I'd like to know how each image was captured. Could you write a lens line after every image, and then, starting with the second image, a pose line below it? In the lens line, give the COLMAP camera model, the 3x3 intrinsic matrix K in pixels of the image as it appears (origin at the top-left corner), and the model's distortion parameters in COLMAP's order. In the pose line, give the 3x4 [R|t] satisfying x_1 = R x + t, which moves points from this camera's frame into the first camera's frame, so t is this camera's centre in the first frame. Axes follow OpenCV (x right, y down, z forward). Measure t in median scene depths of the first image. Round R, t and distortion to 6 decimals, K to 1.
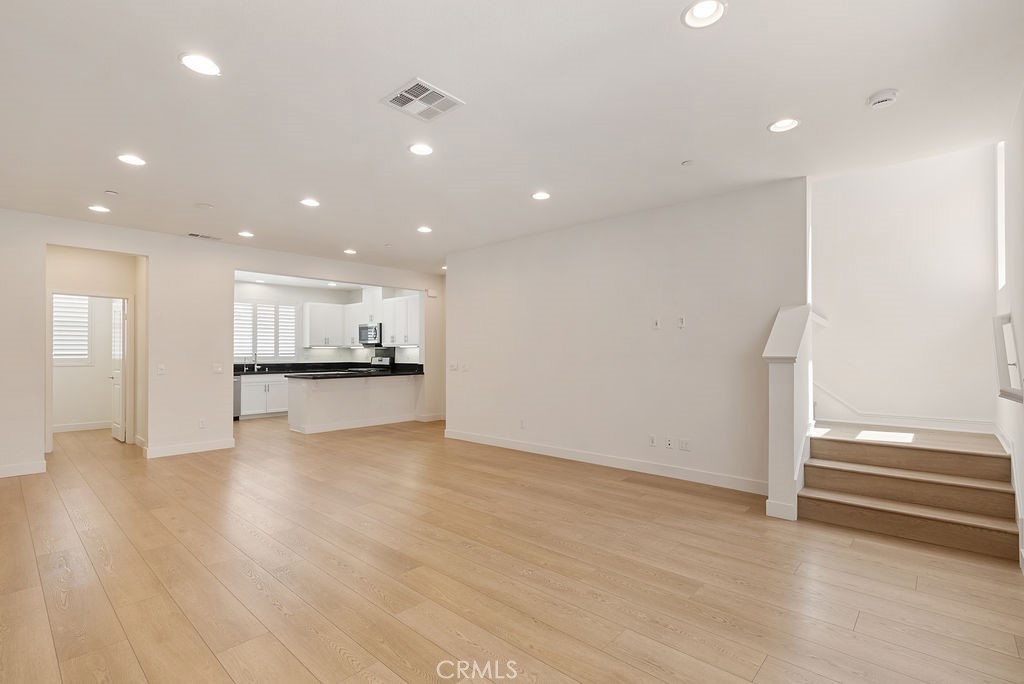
lens RADIAL K [[471.9, 0, 513.5], [0, 471.9, 346.4], [0, 0, 1]] dist [-0.003117, 0.000466]
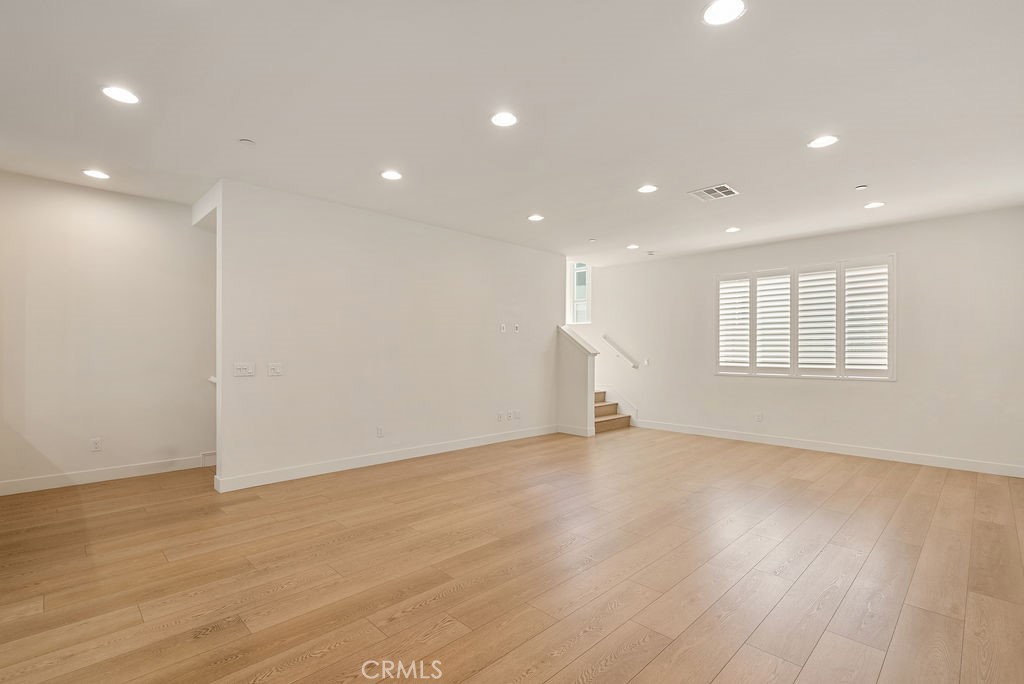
lens RADIAL K [[471.9, 0, 513.7], [0, 471.9, 348.2], [0, 0, 1]] dist [-0.003117, 0.000466]
pose [[0.054684, 0.010950, 0.998444, -0.504374], [-0.017380, 0.999799, -0.010013, 0.010087], [-0.998352, -0.016805, 0.054863, 0.440752]]
